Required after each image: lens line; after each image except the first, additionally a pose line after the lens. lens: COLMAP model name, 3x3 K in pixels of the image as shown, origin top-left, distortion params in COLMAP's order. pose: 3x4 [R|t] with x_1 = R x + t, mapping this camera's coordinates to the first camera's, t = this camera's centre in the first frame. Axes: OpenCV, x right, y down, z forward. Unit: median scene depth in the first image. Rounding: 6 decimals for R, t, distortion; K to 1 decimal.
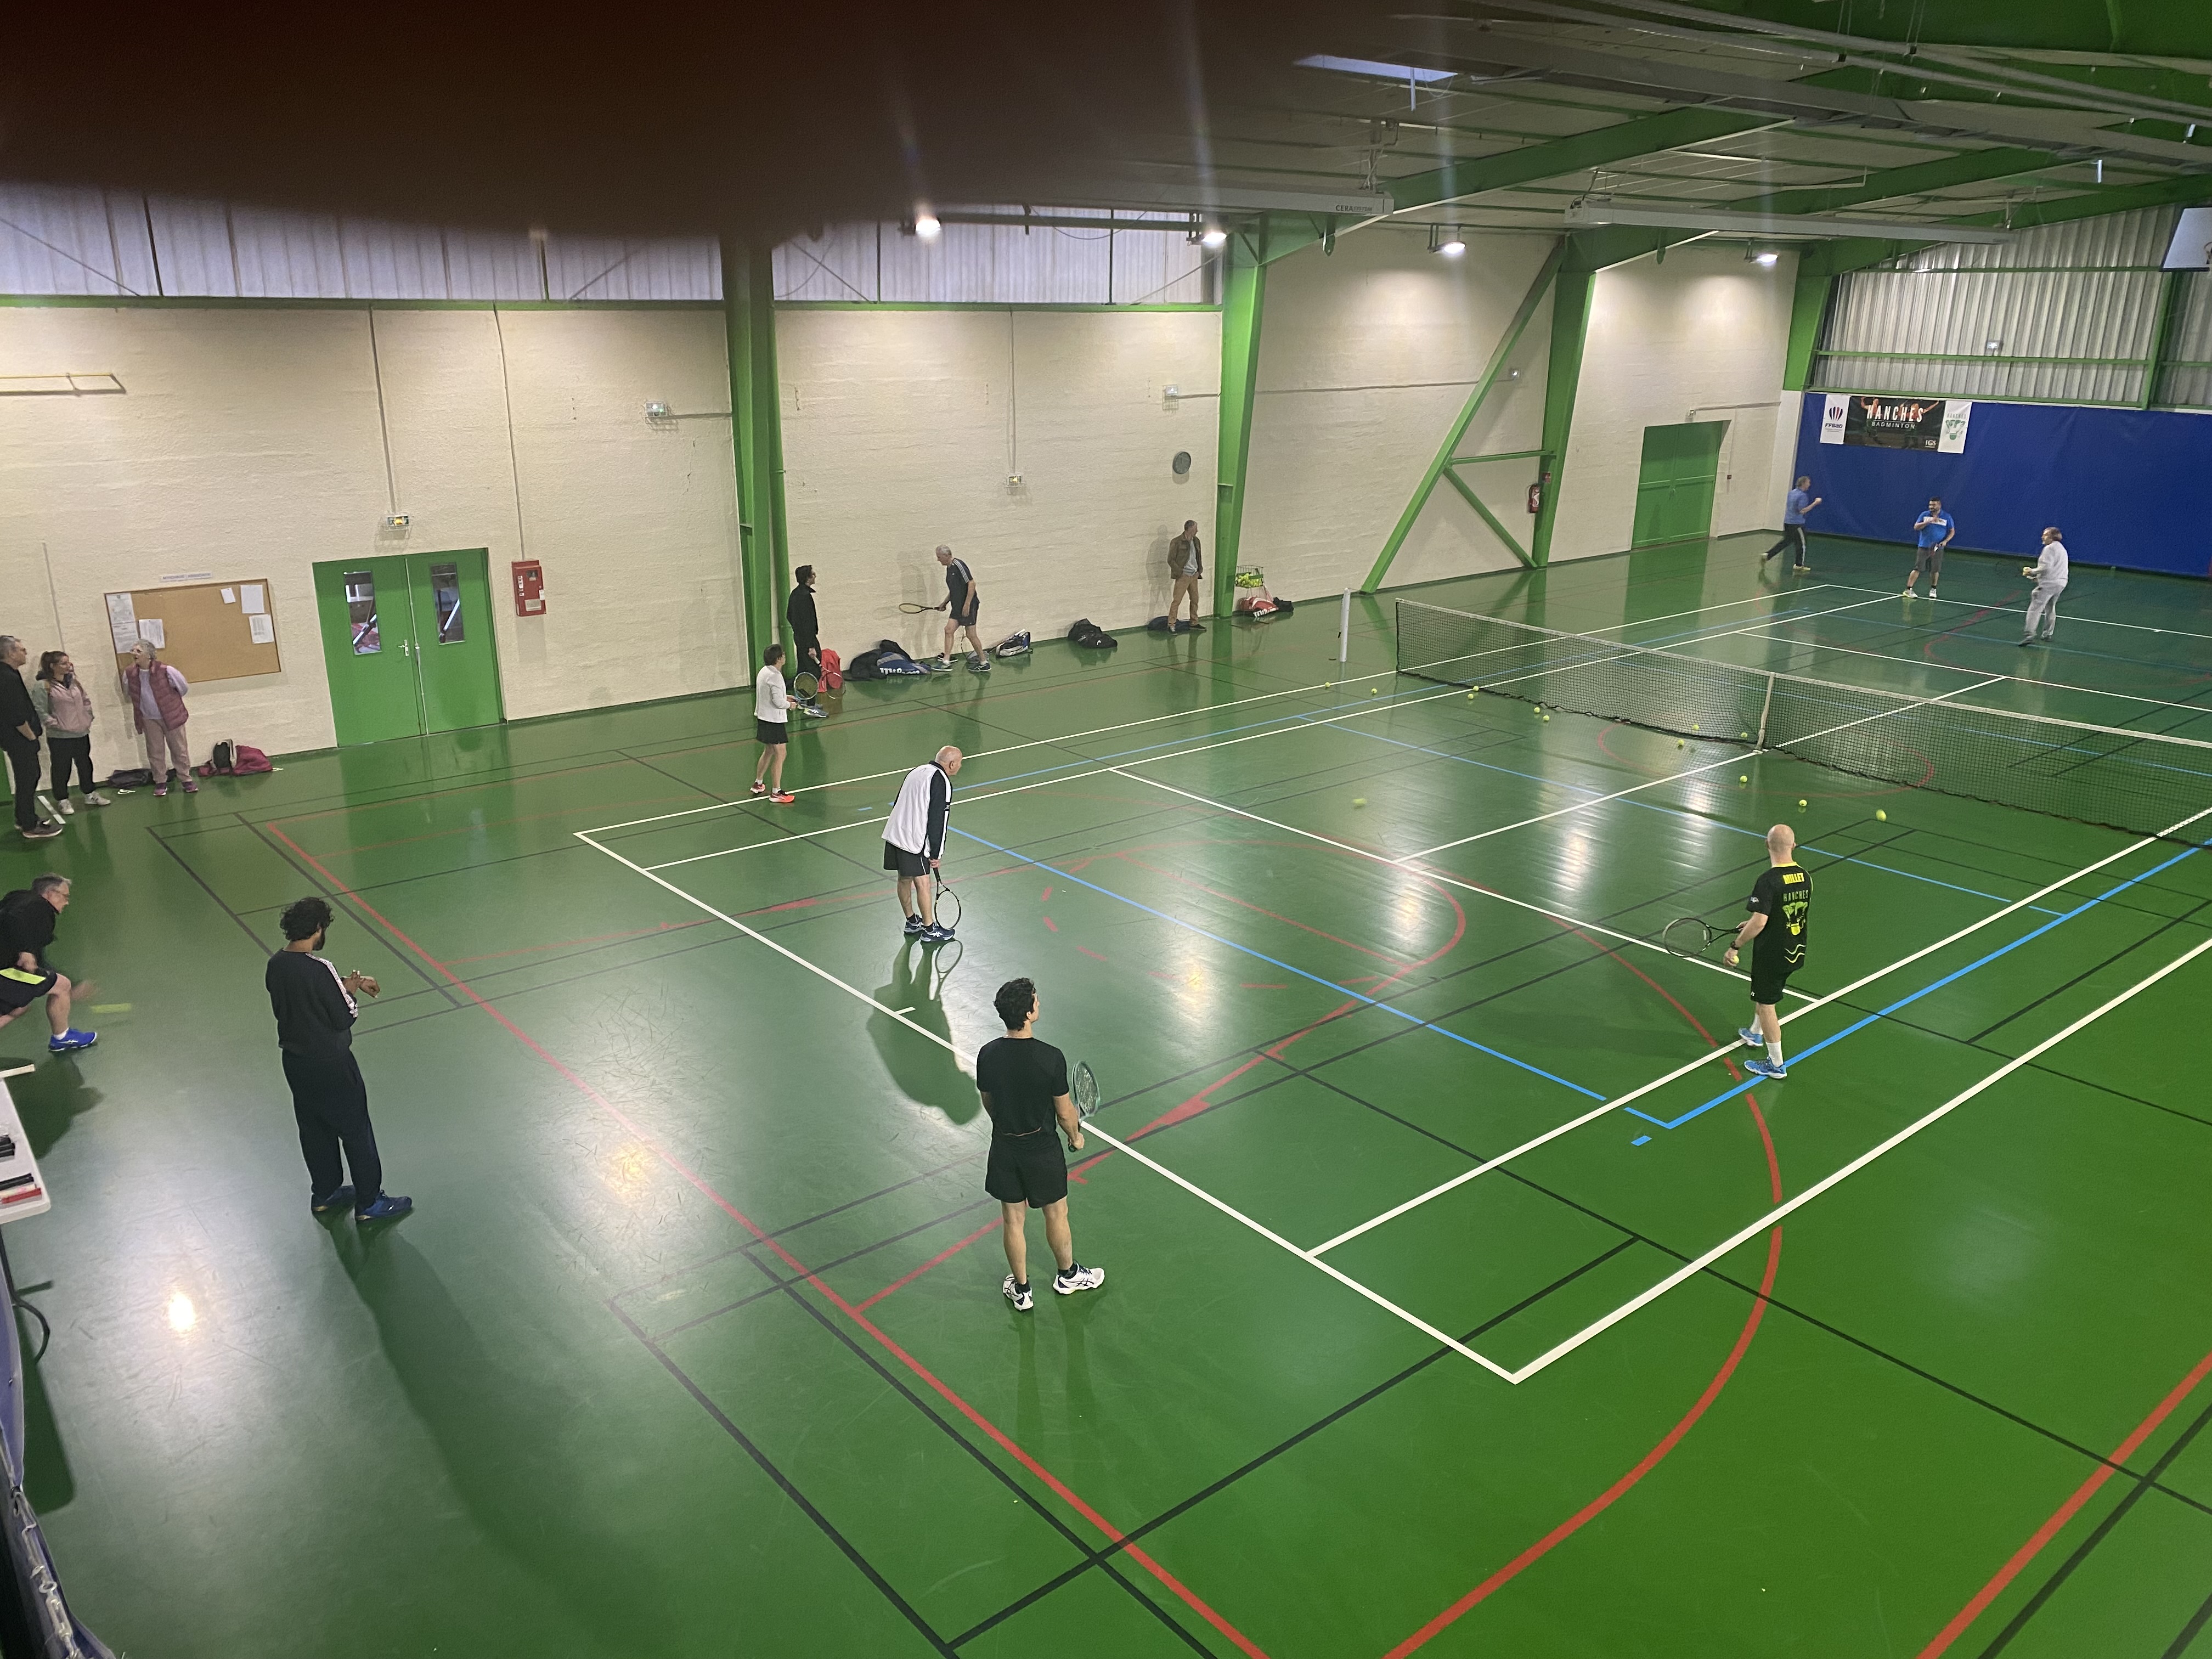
lens RADIAL K [[1703.9, 0, 1111.3], [0, 1703.9, 841.0], [0, 0, 1]] dist [0.027475, -0.007589]
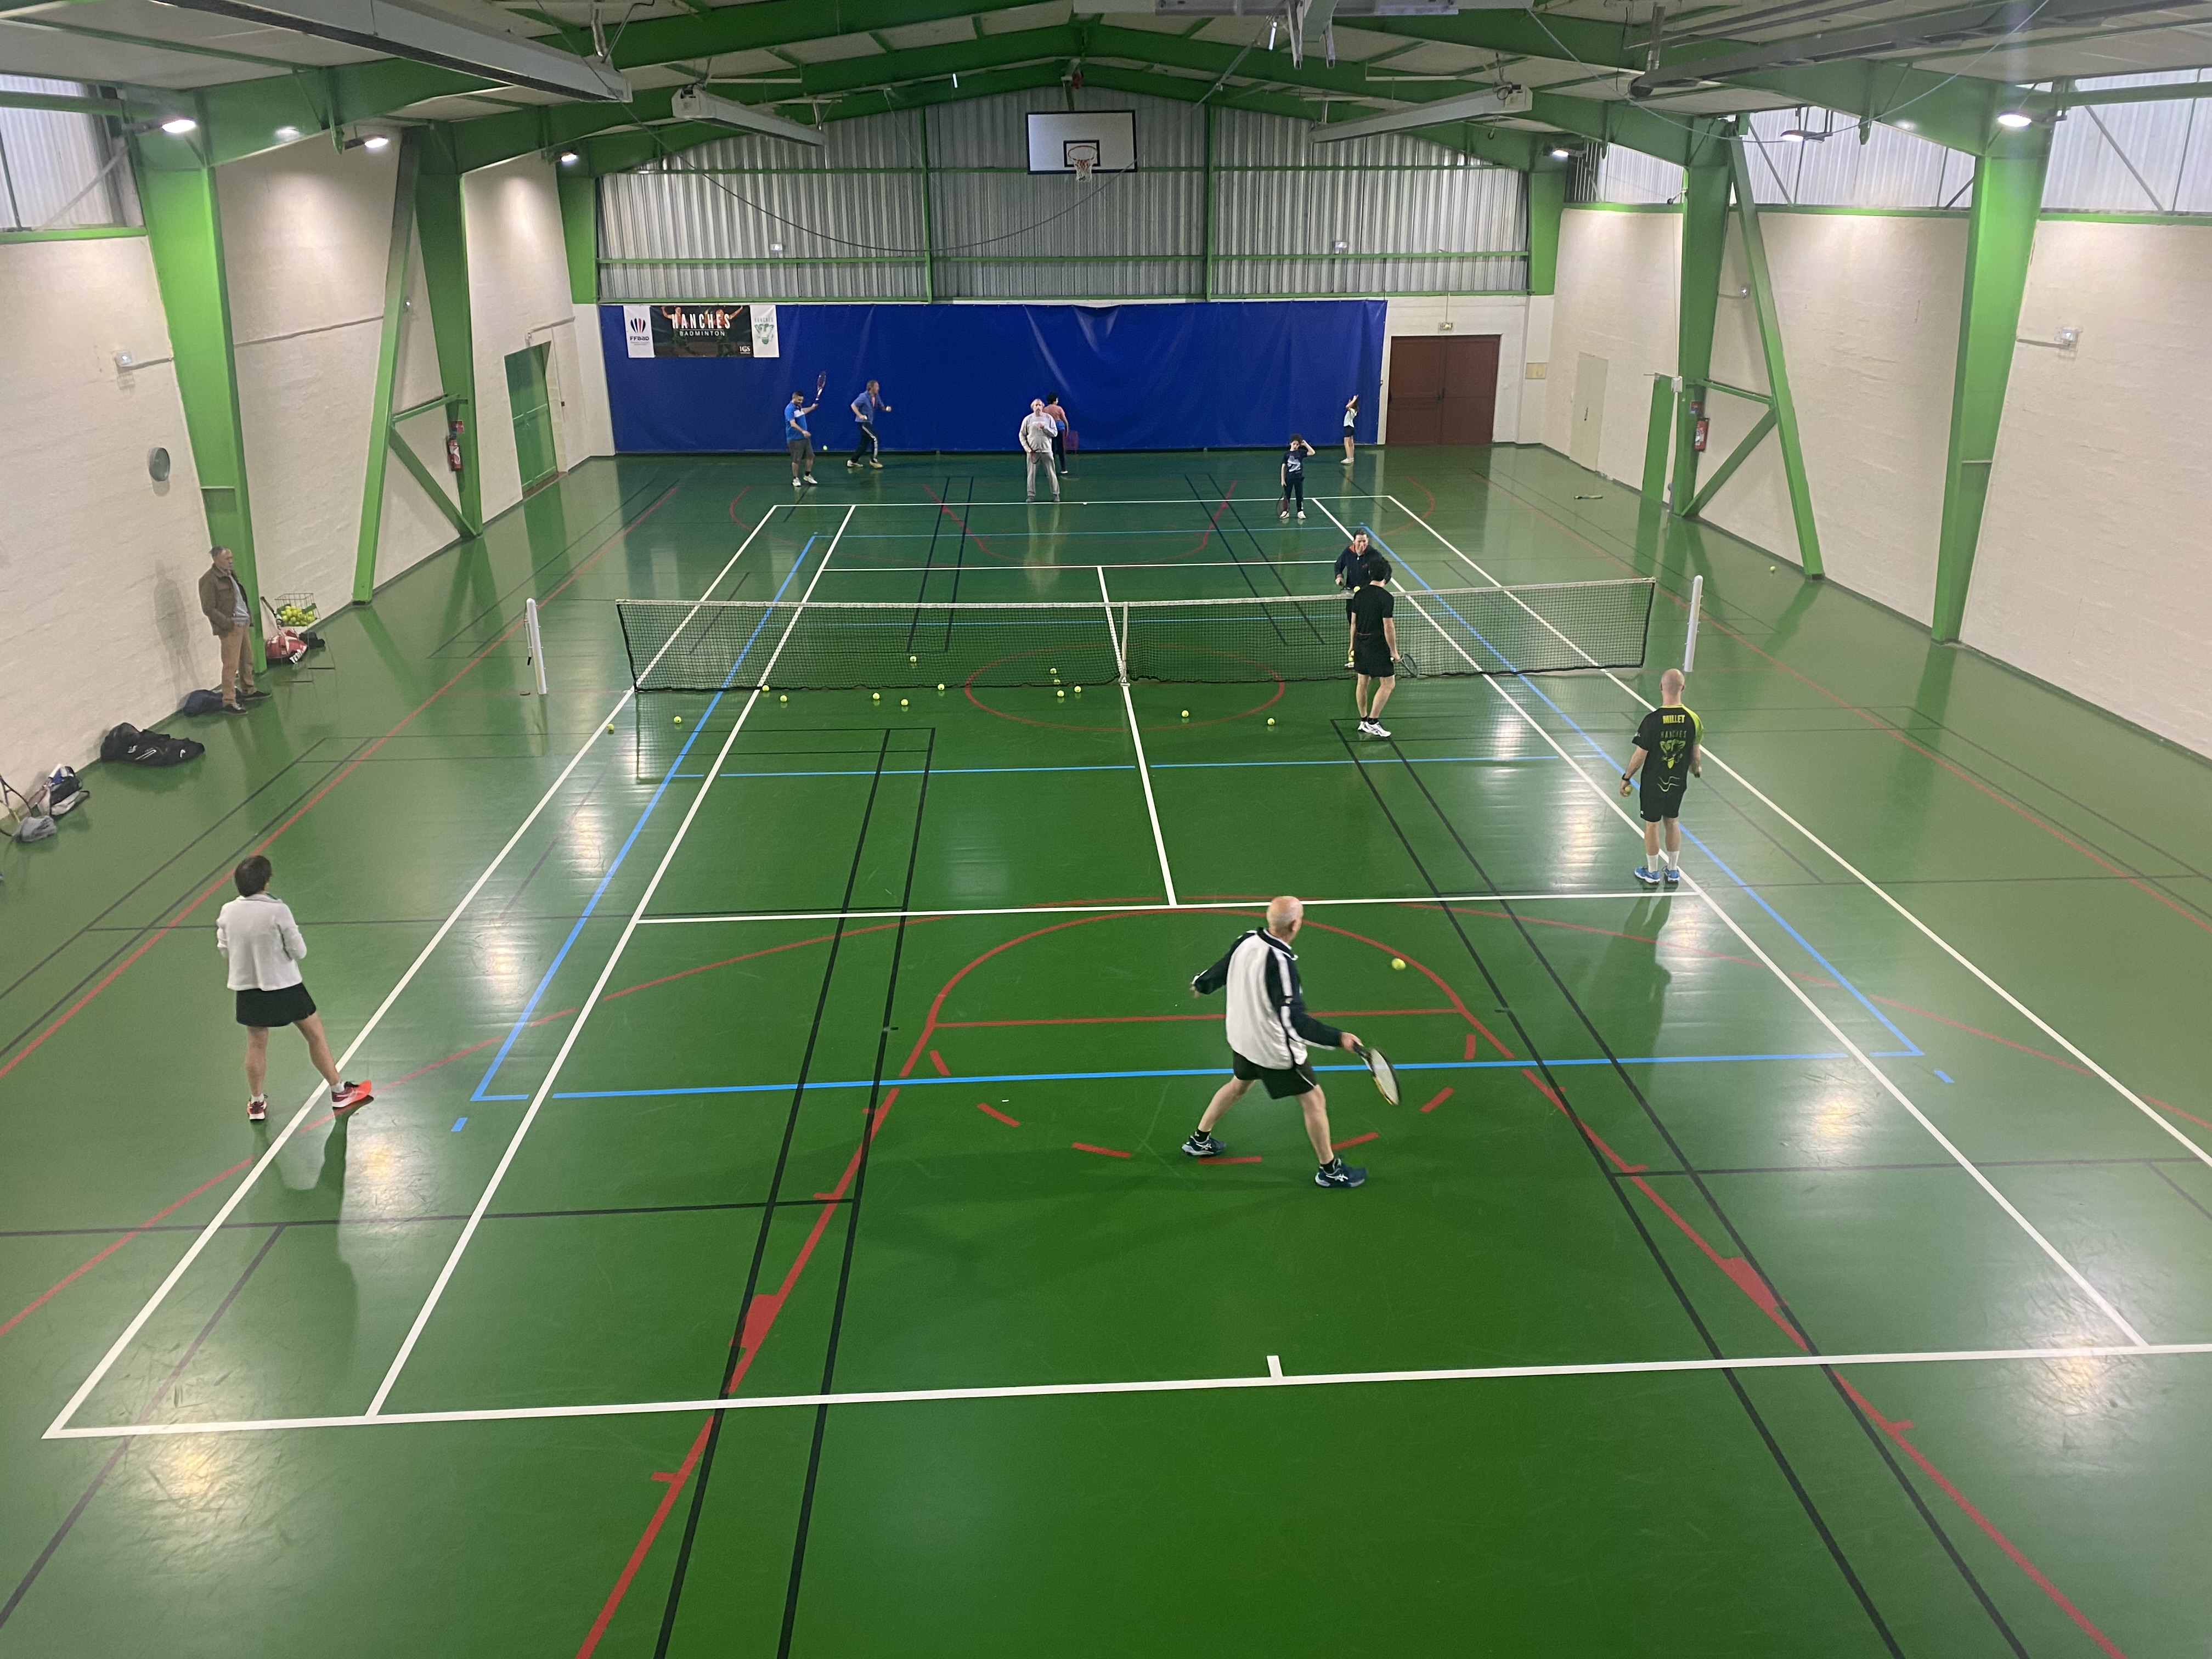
lens RADIAL K [[1703.9, 0, 1100.3], [0, 1703.9, 827.0], [0, 0, 1]] dist [0.027475, -0.007589]
pose [[0.618890, -0.290456, 0.729801, -0.199850], [0.258473, 0.952681, 0.159969, -0.074107], [-0.741732, 0.089631, 0.664680, 0.216815]]
